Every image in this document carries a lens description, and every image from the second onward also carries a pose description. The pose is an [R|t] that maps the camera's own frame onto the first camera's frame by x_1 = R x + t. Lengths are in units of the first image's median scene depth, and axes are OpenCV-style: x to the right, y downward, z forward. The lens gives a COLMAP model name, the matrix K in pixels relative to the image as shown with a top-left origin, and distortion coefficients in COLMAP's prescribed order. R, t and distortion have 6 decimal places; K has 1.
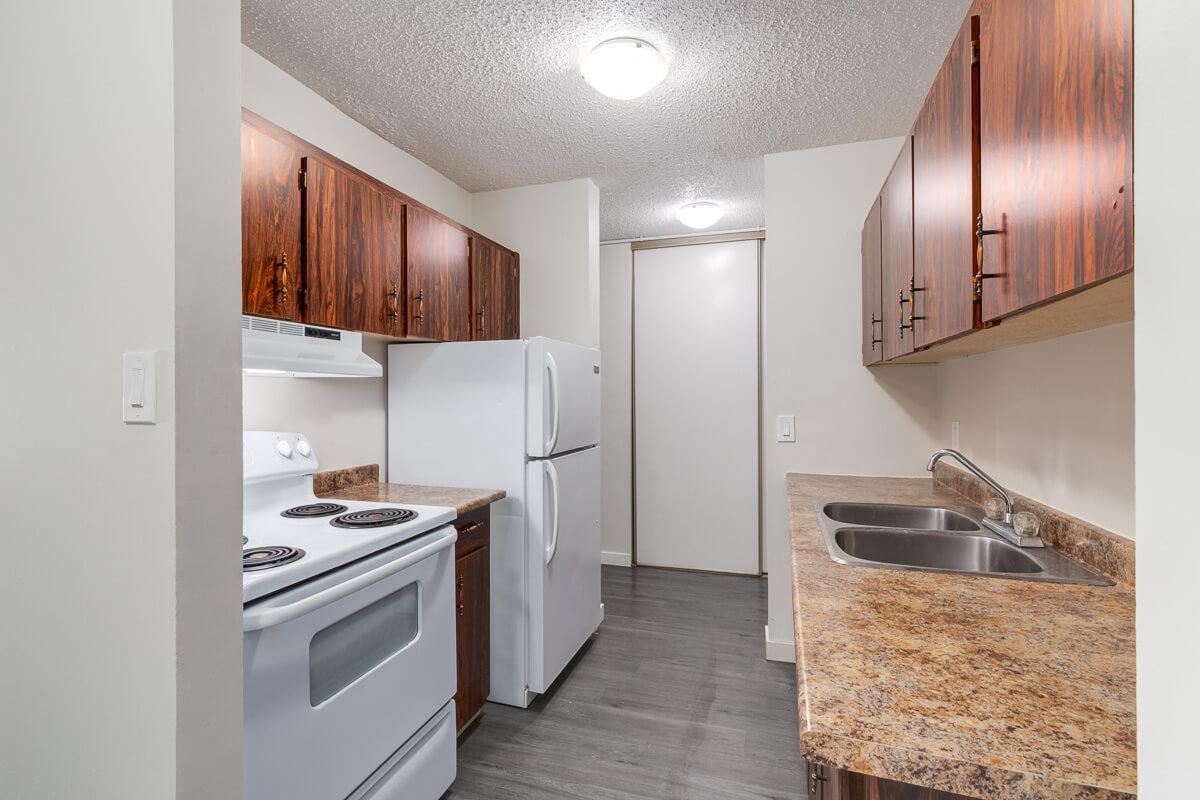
lens RADIAL K [[534.4, 0, 605.3], [0, 534.4, 391.6], [0, 0, 1]] dist [-0.002497, 0.000070]
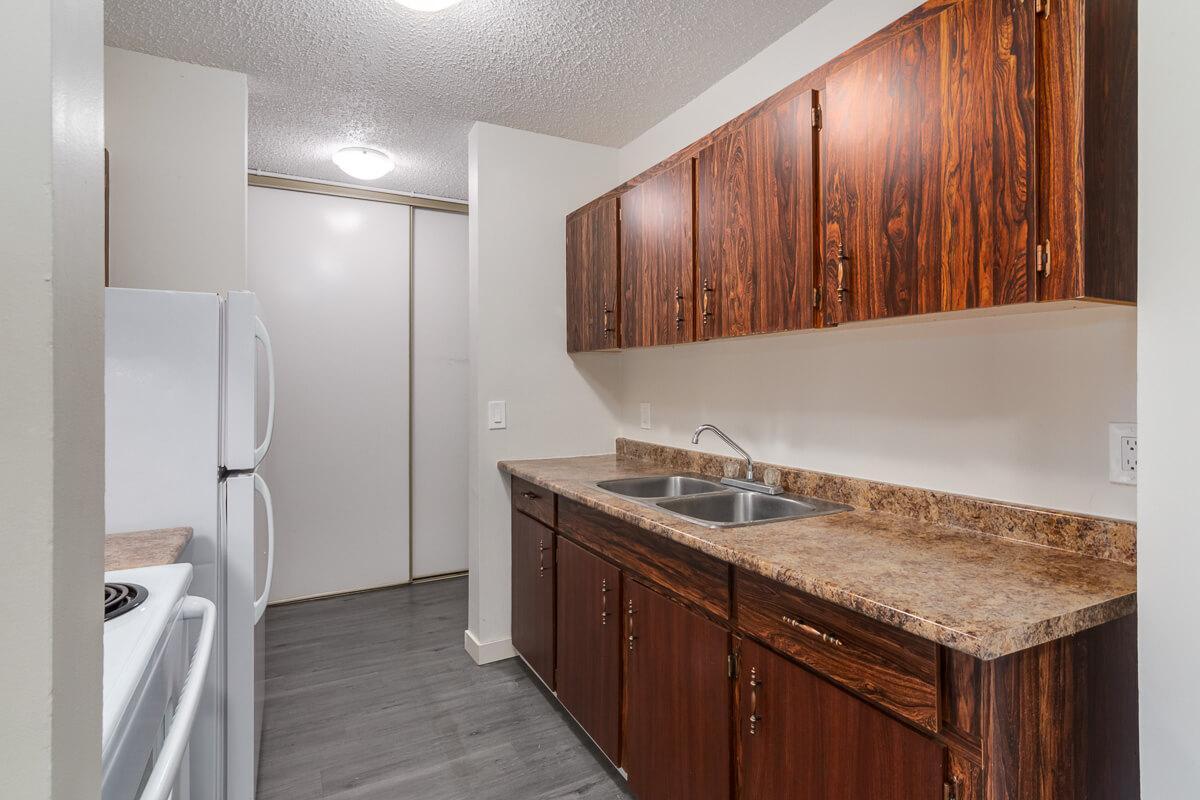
lens RADIAL K [[592.4, 0, 565.5], [0, 592.4, 375.9], [0, 0, 1]] dist [0.000299, -0.000175]
pose [[0.719086, 0.009623, 0.694854, -0.353448], [-0.006575, 0.999954, -0.007044, 0.006697], [-0.694890, 0.000496, 0.719116, 0.178701]]
